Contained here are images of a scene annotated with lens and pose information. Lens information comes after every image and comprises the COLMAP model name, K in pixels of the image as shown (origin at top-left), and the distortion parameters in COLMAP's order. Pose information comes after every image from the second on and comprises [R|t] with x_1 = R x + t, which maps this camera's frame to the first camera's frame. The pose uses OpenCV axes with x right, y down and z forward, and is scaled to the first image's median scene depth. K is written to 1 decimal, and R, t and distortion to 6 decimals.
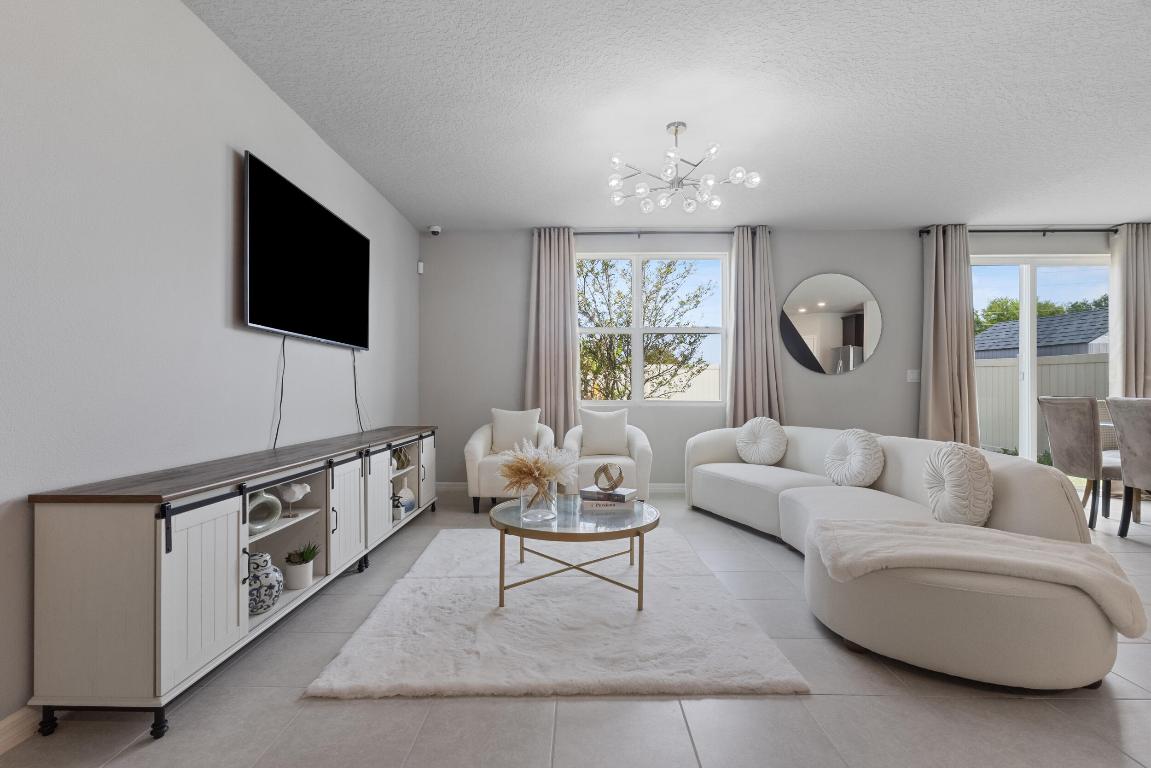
lens RADIAL K [[526.5, 0, 572.2], [0, 526.5, 389.8], [0, 0, 1]] dist [0.000703, -0.000132]
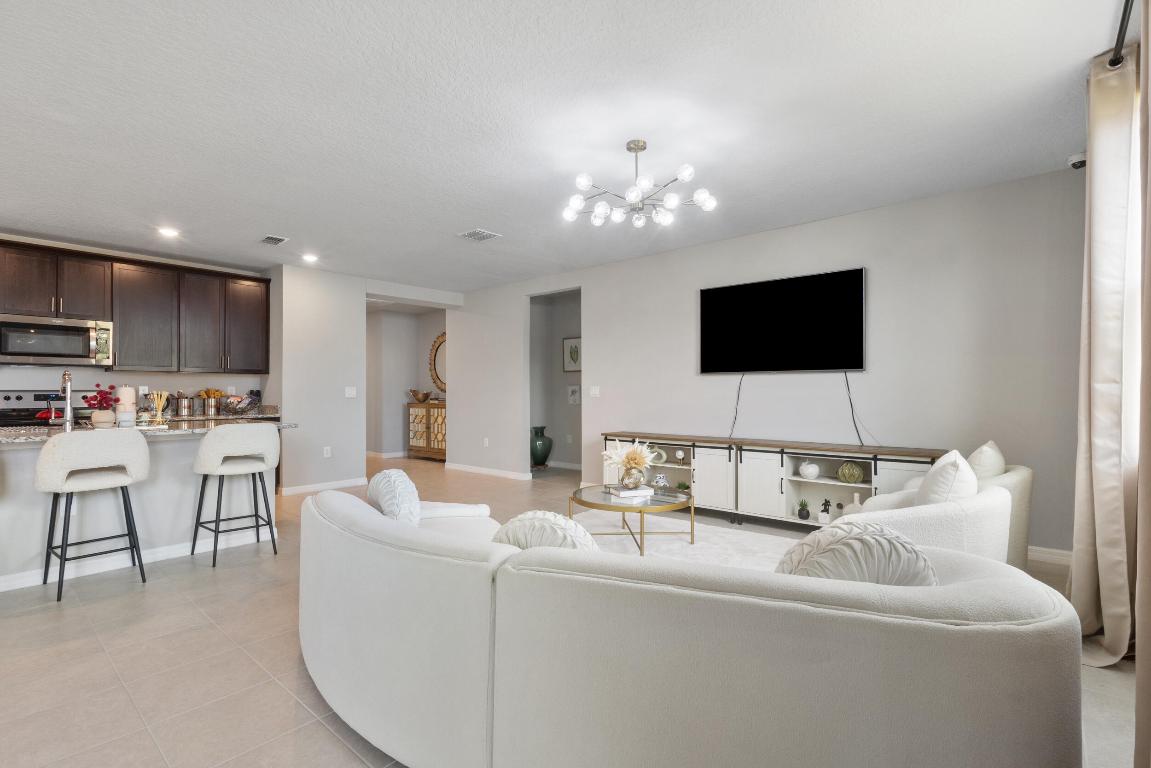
lens RADIAL K [[533.5, 0, 574.8], [0, 533.5, 388.8], [0, 0, 1]] dist [0.002701, 0.000103]
pose [[-0.645350, -0.006115, -0.763862, 1.202224], [0.001298, 0.999958, -0.009101, -0.040820], [0.763886, -0.006865, -0.645315, 1.813178]]
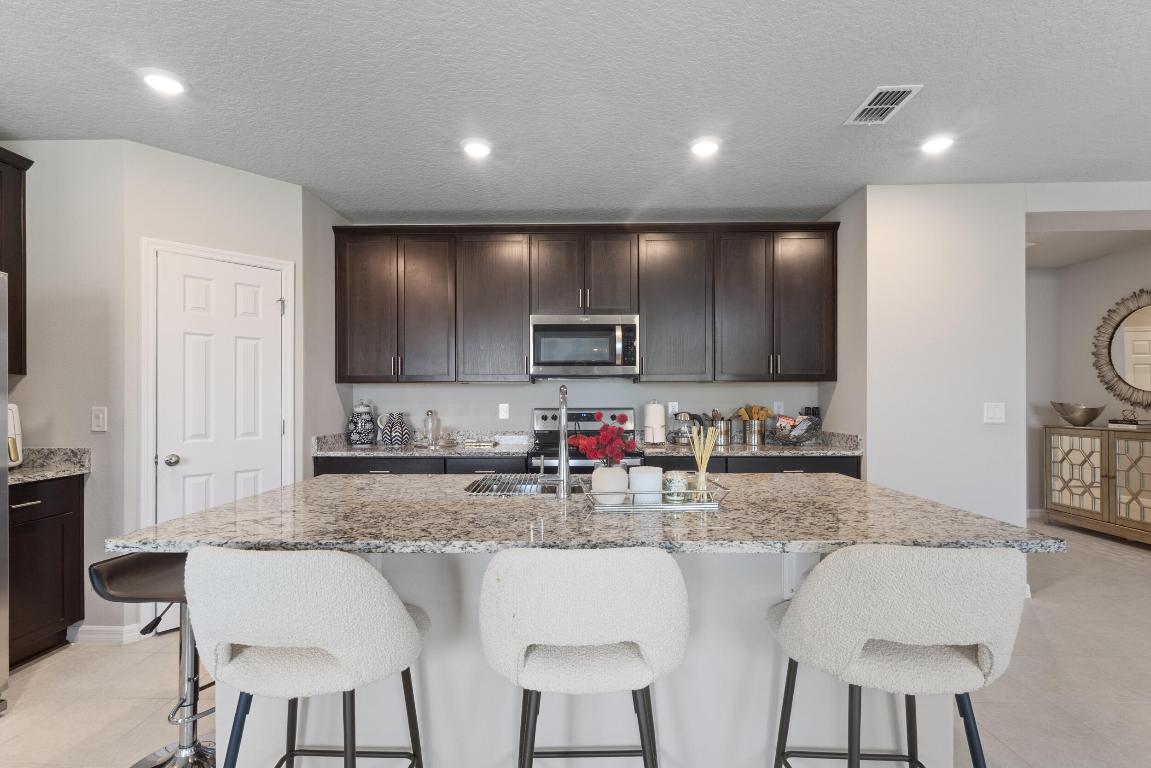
lens RADIAL K [[531.5, 0, 573.8], [0, 531.5, 395.8], [0, 0, 1]] dist [0.007443, -0.000091]
pose [[-0.999975, 0.000817, -0.007050, 0.992528], [0.000859, 0.999982, -0.005904, -0.080293], [0.007045, -0.005910, -0.999958, 0.712154]]
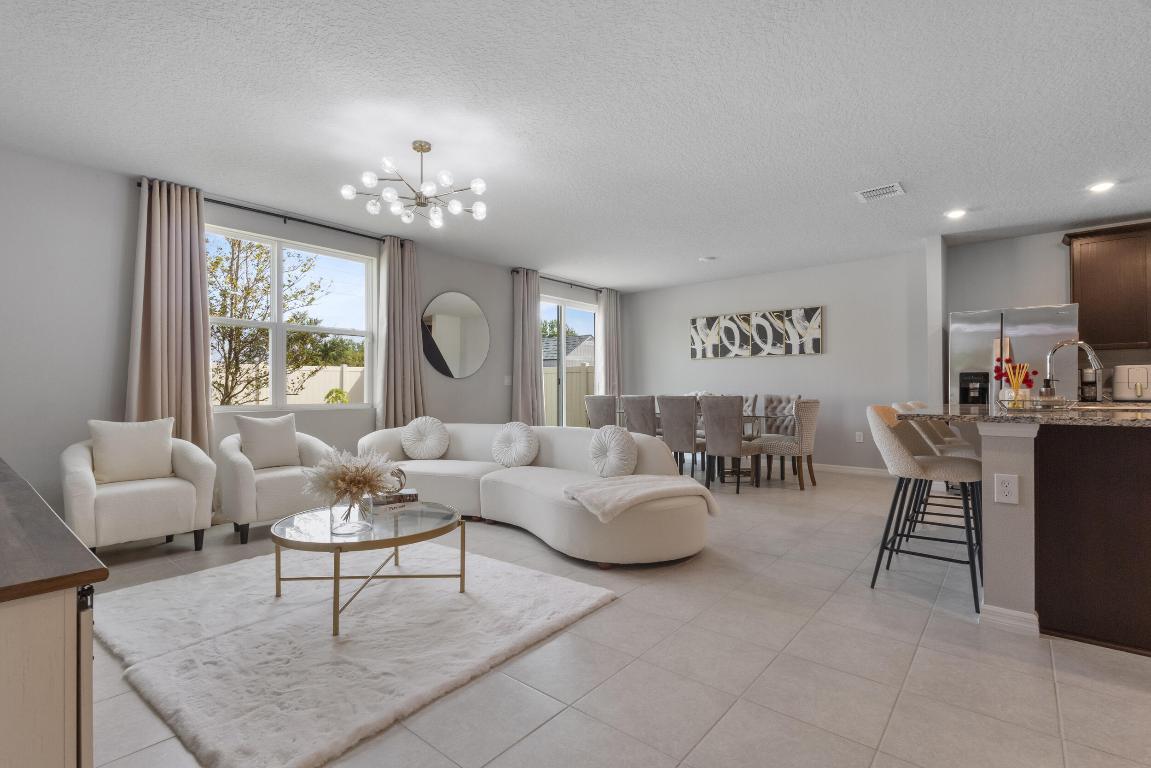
lens RADIAL K [[526.5, 0, 572.2], [0, 526.5, 389.8], [0, 0, 1]] dist [0.000703, -0.000132]
pose [[0.634572, -0.002520, 0.772860, -0.490856], [0.005431, 0.999985, -0.001198, -0.001638], [-0.772845, 0.004958, 0.634576, 0.103676]]
